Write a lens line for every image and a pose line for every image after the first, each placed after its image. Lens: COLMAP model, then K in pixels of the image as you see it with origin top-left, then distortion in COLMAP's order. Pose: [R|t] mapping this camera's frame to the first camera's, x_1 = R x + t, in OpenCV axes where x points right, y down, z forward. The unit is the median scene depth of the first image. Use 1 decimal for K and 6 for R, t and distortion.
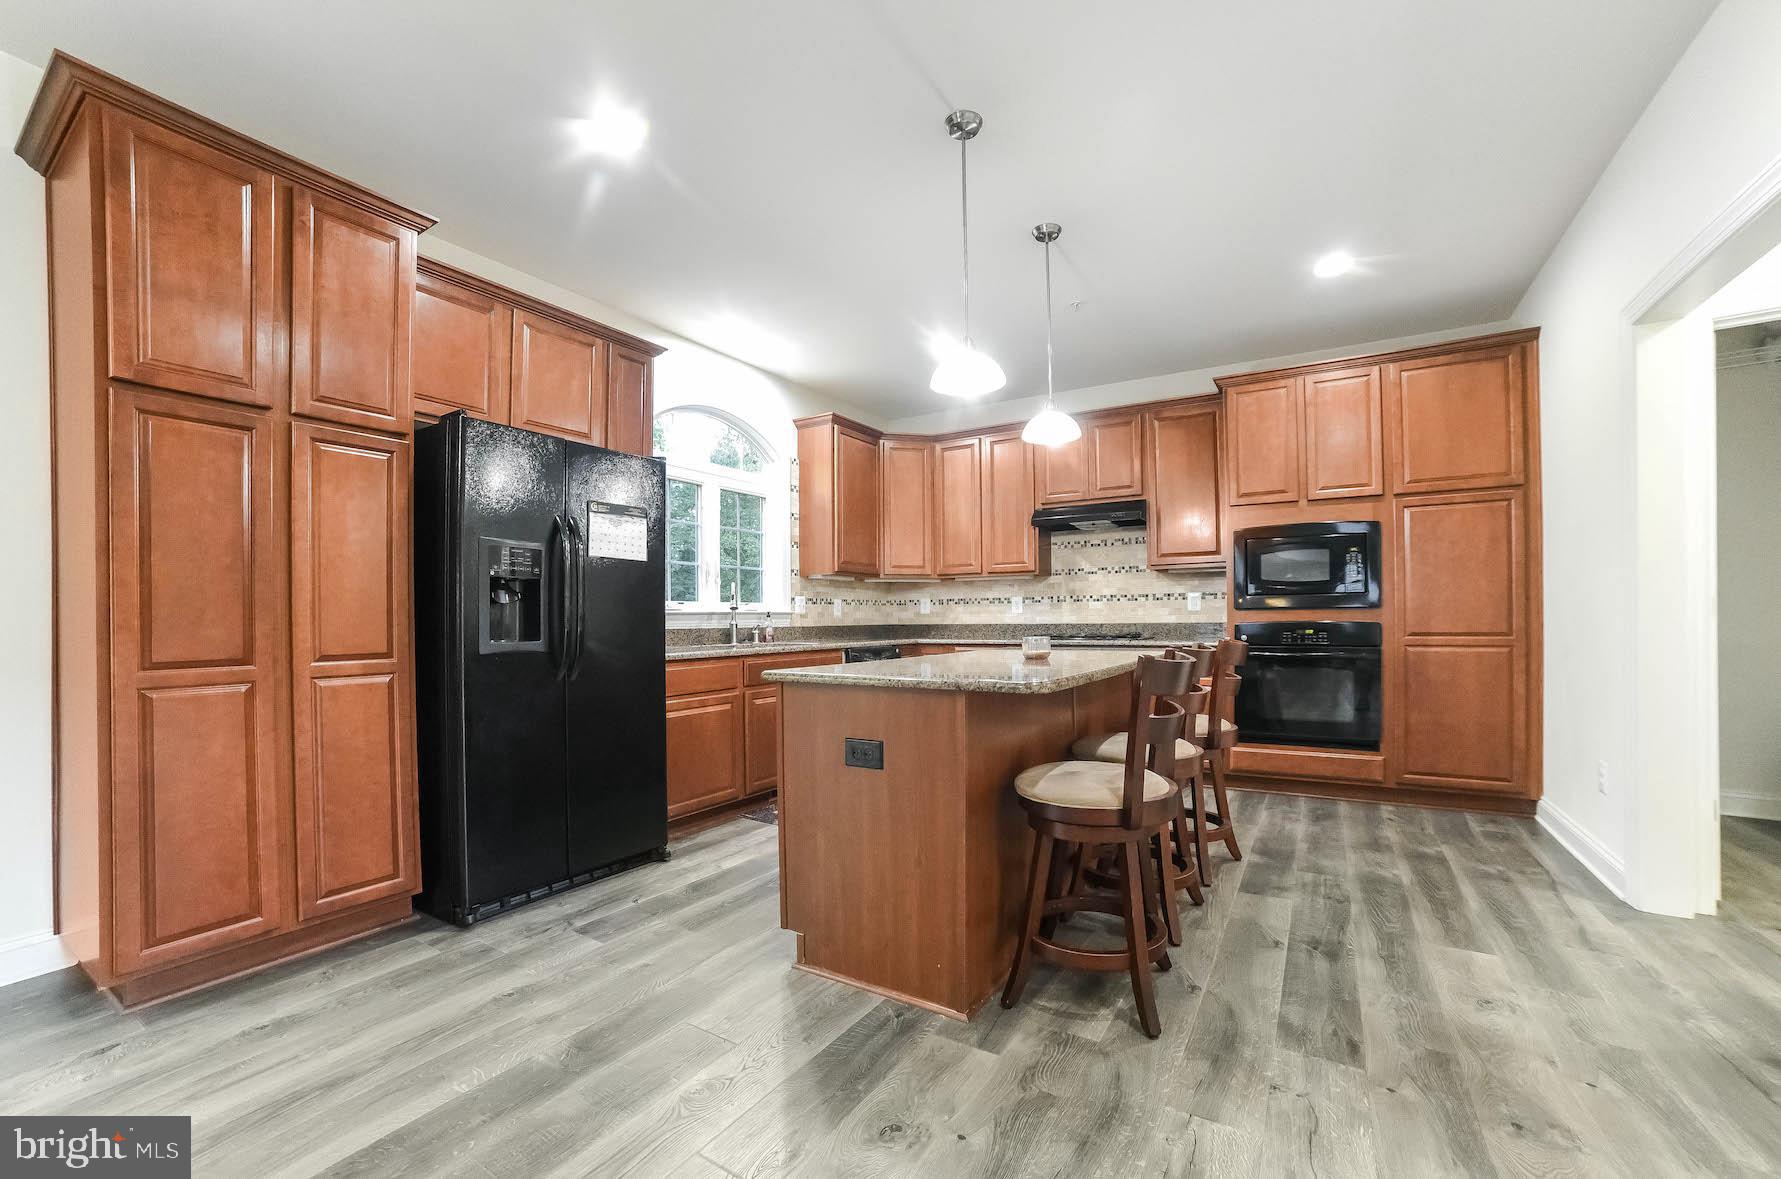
lens RADIAL K [[723.7, 0, 881.0], [0, 723.7, 621.7], [0, 0, 1]] dist [-0.086816, 0.029526]
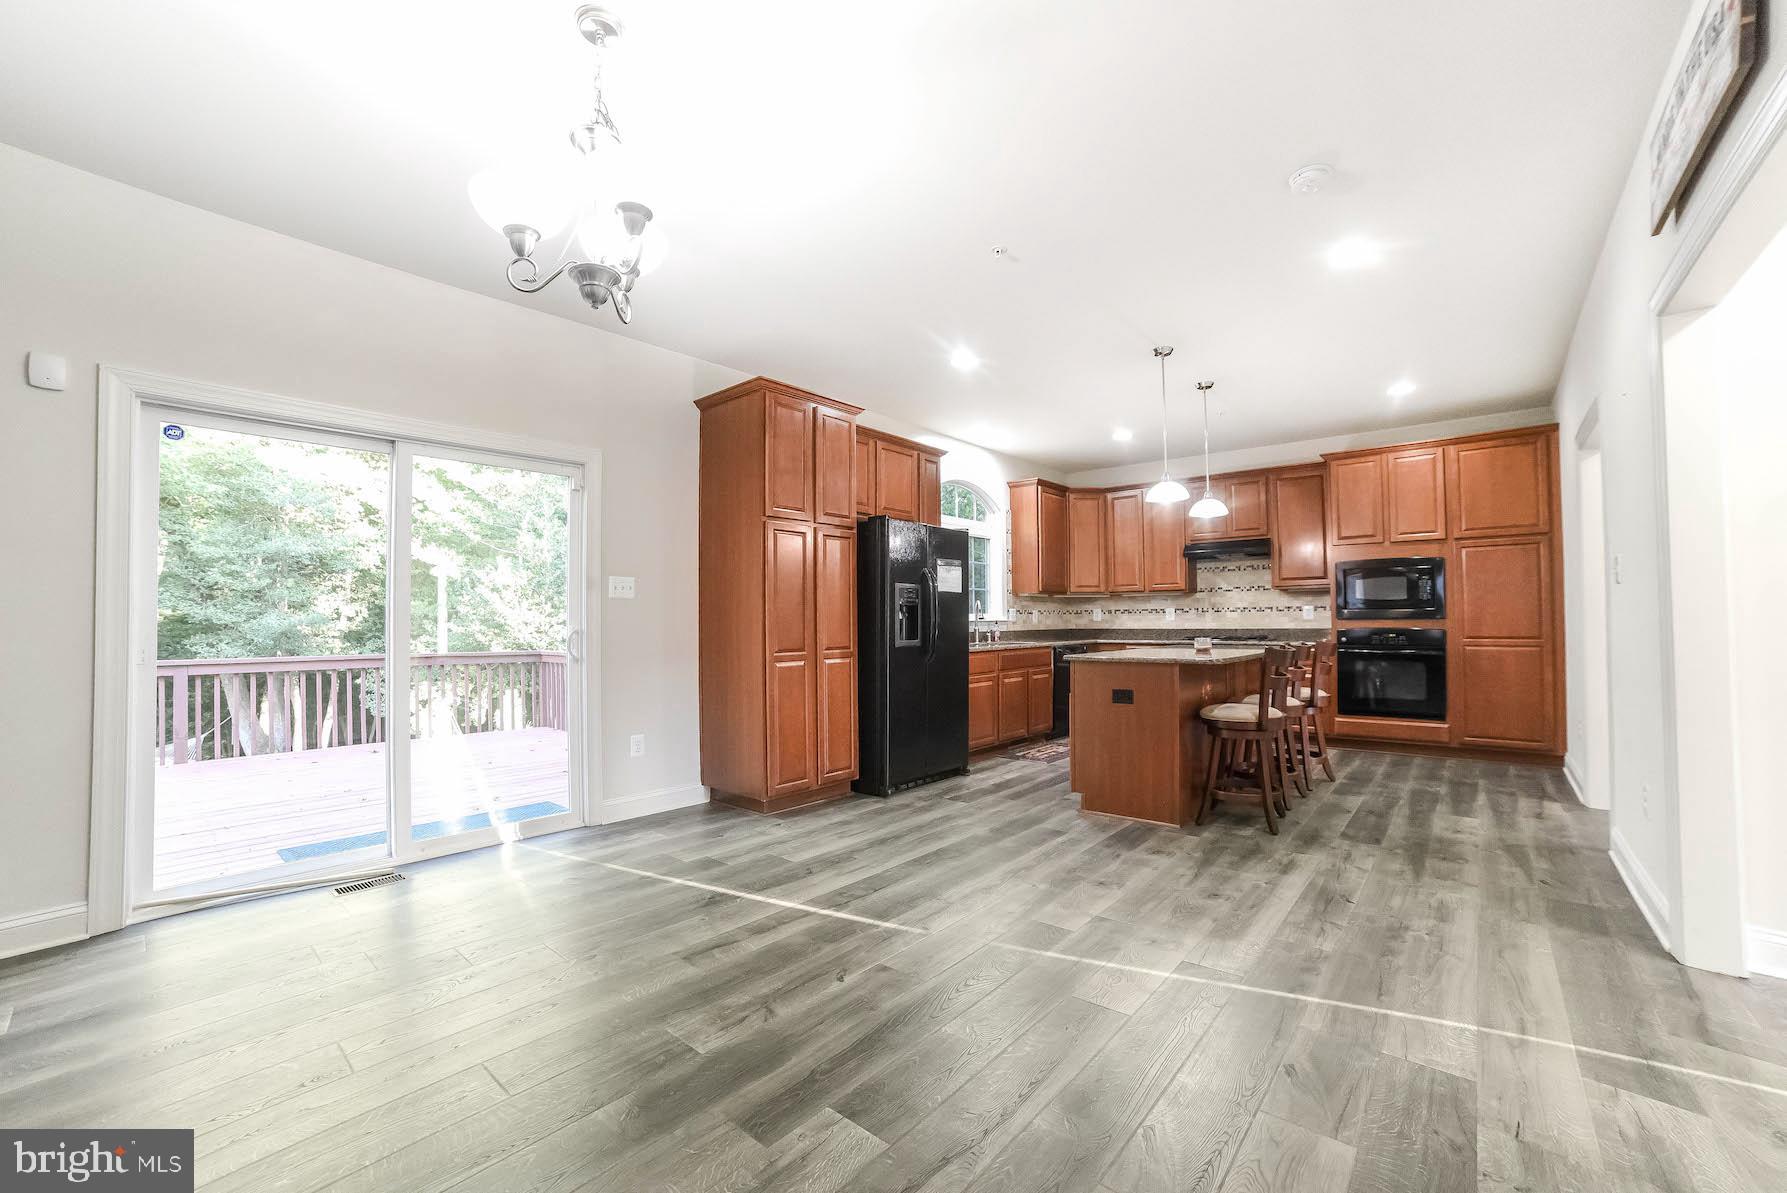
lens RADIAL K [[729.1, 0, 895.1], [0, 729.1, 607.4], [0, 0, 1]] dist [-0.087162, 0.034709]
pose [[0.991125, -0.000791, -0.132930, -0.201663], [-0.001970, 0.999785, -0.020638, -0.011506], [0.132918, 0.020716, 0.990911, -0.562175]]
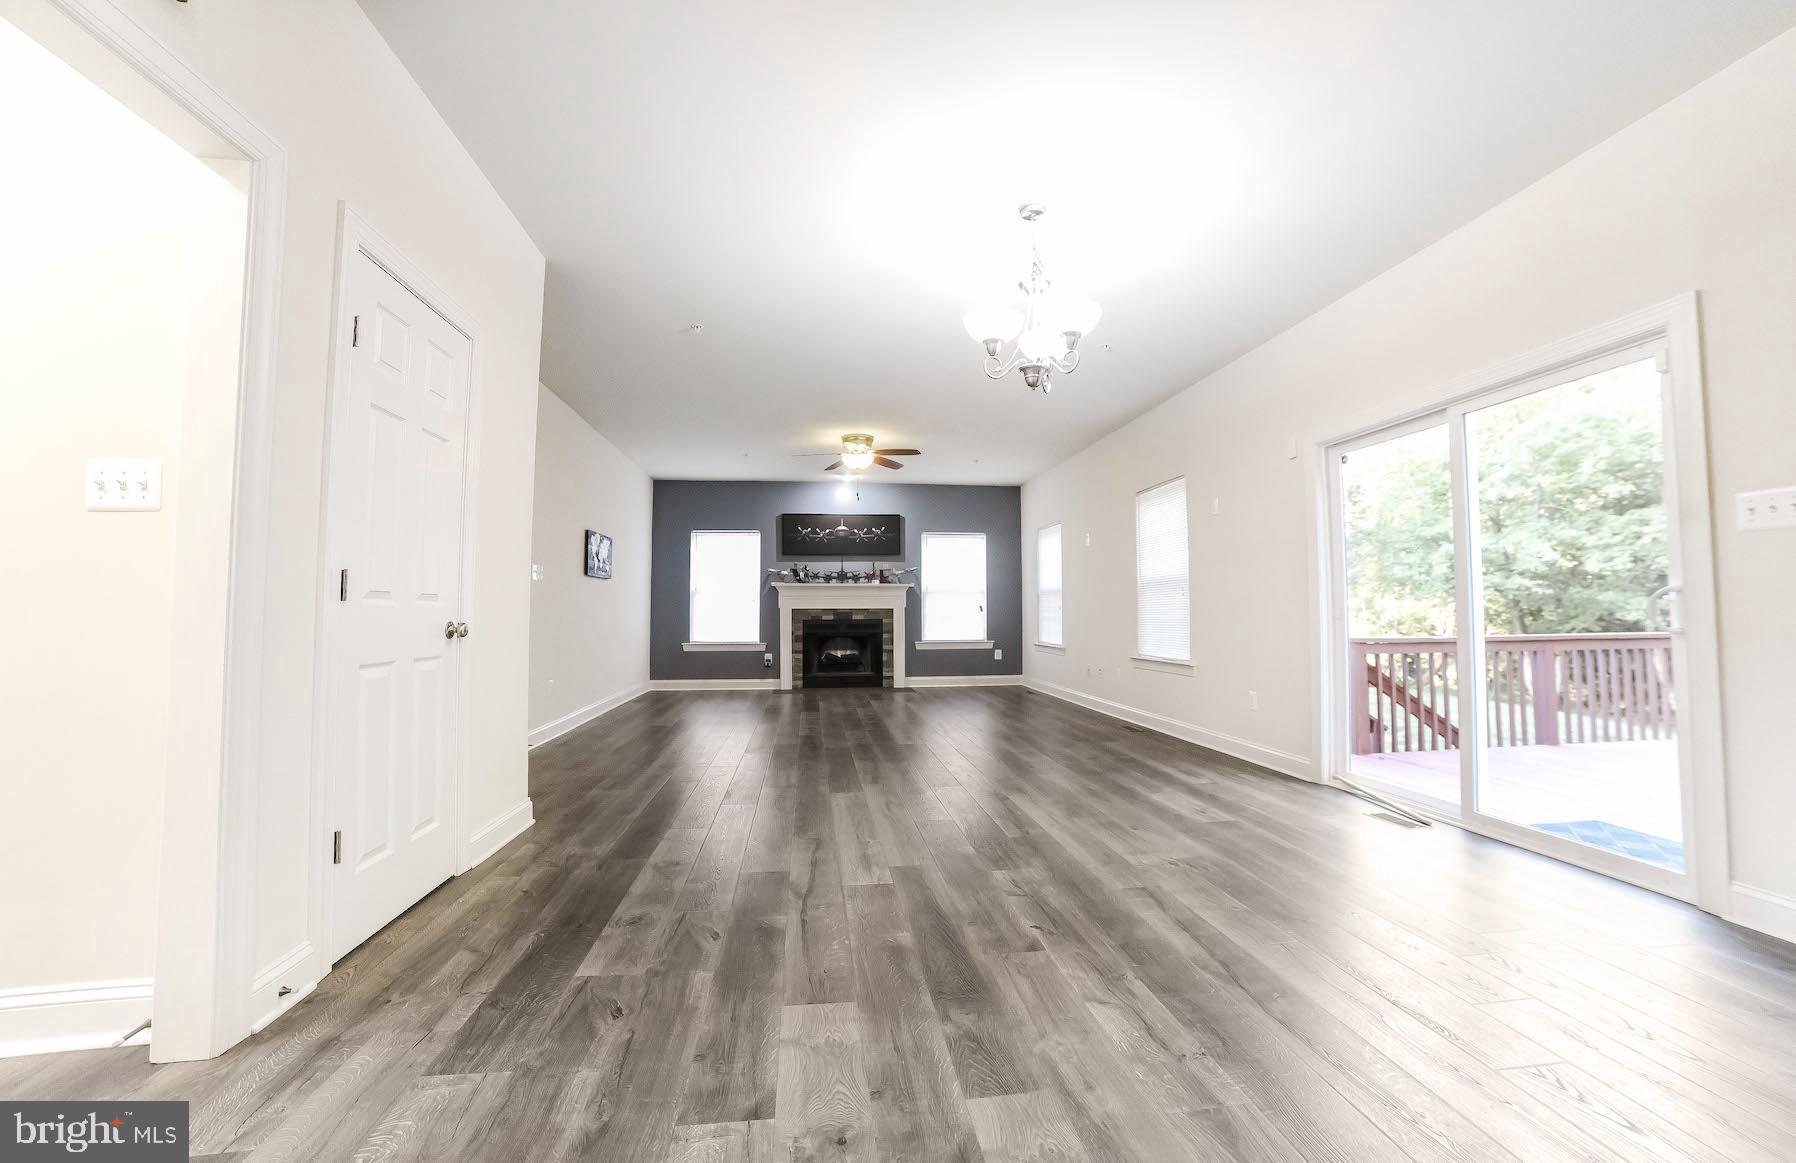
lens RADIAL K [[724.5, 0, 911.1], [0, 724.5, 576.9], [0, 0, 1]] dist [-0.093289, 0.028417]
pose [[-0.757904, -0.020823, -0.652033, 0.145281], [0.010442, 0.998975, -0.044041, 0.011611], [0.652282, -0.040188, -0.756910, 0.398203]]
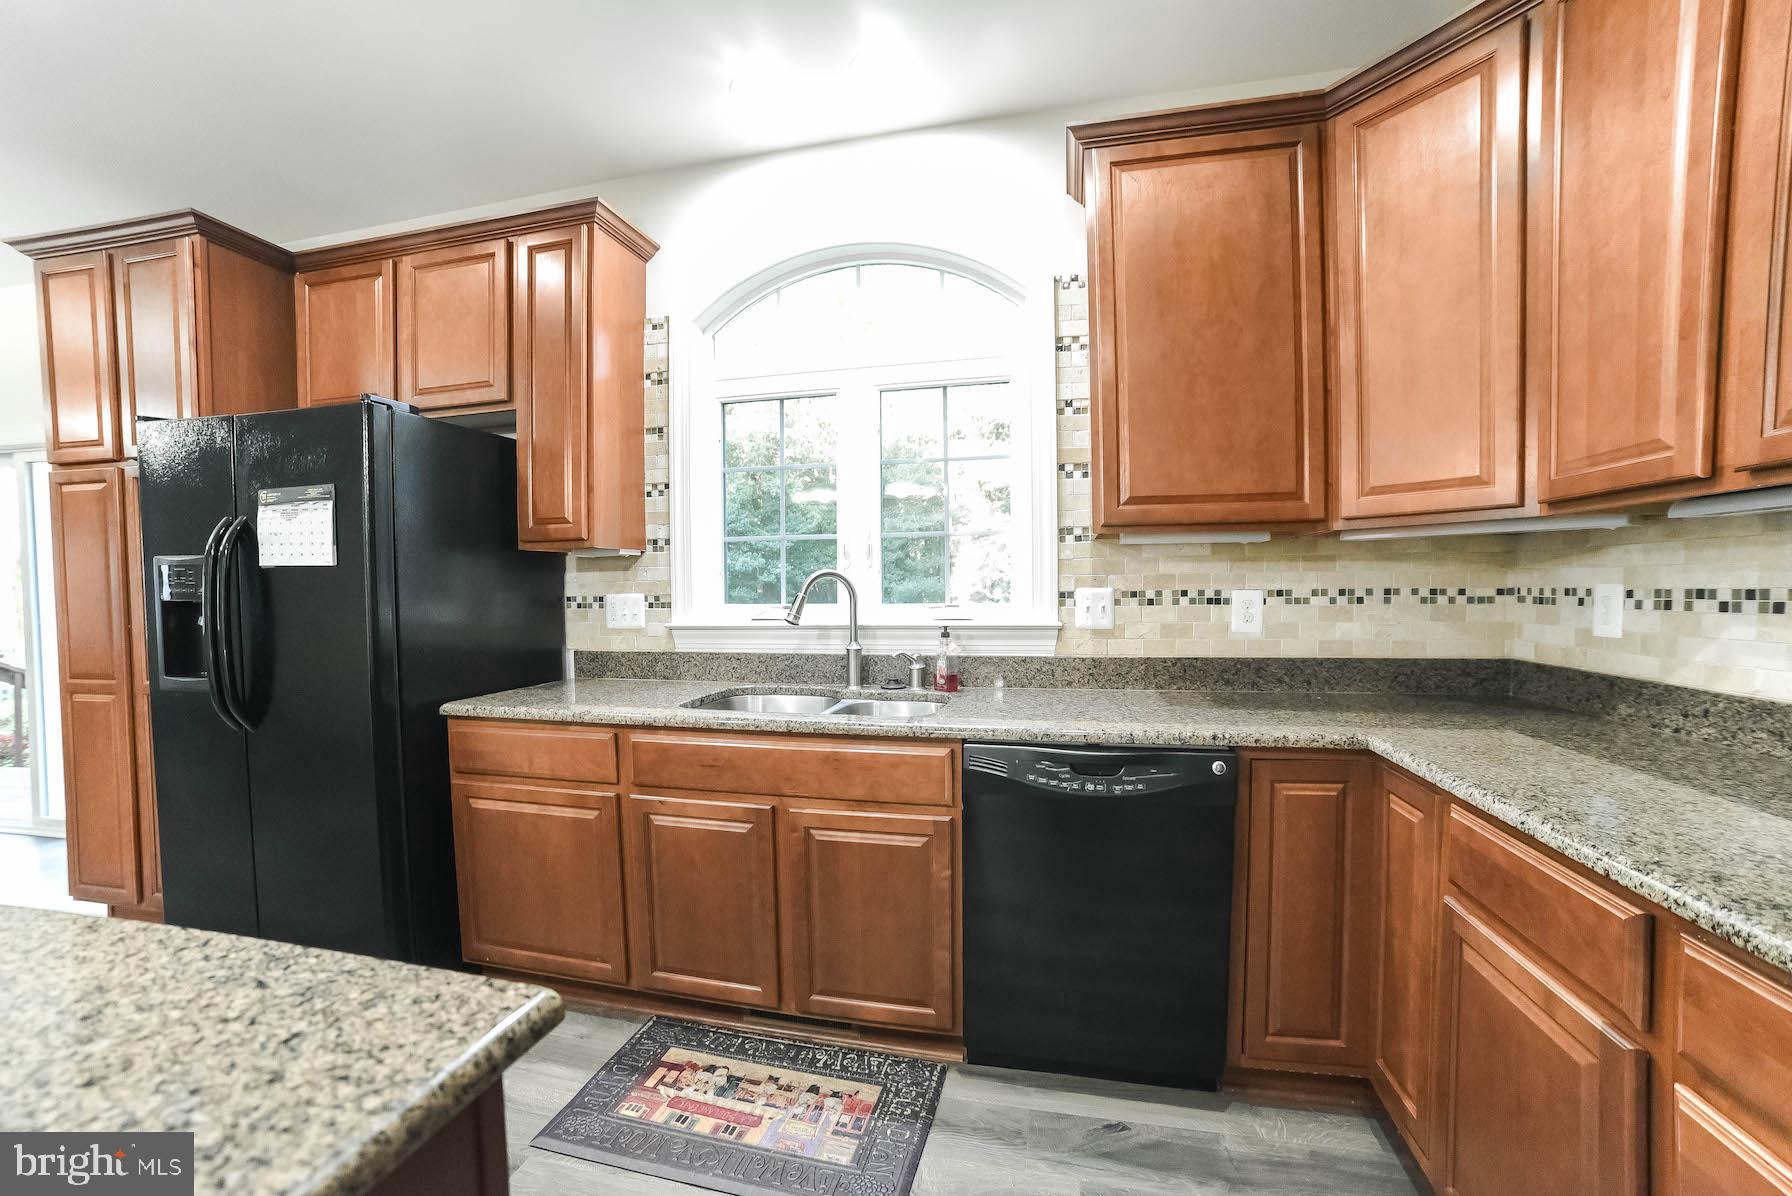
lens RADIAL K [[744.9, 0, 899.3], [0, 744.9, 606.8], [0, 0, 1]] dist [-0.122494, 0.055343]
pose [[0.339358, 0.034637, -0.940019, 0.357128], [0.004054, 0.999259, 0.038284, -0.055278], [0.940649, -0.016803, 0.338966, 0.998615]]
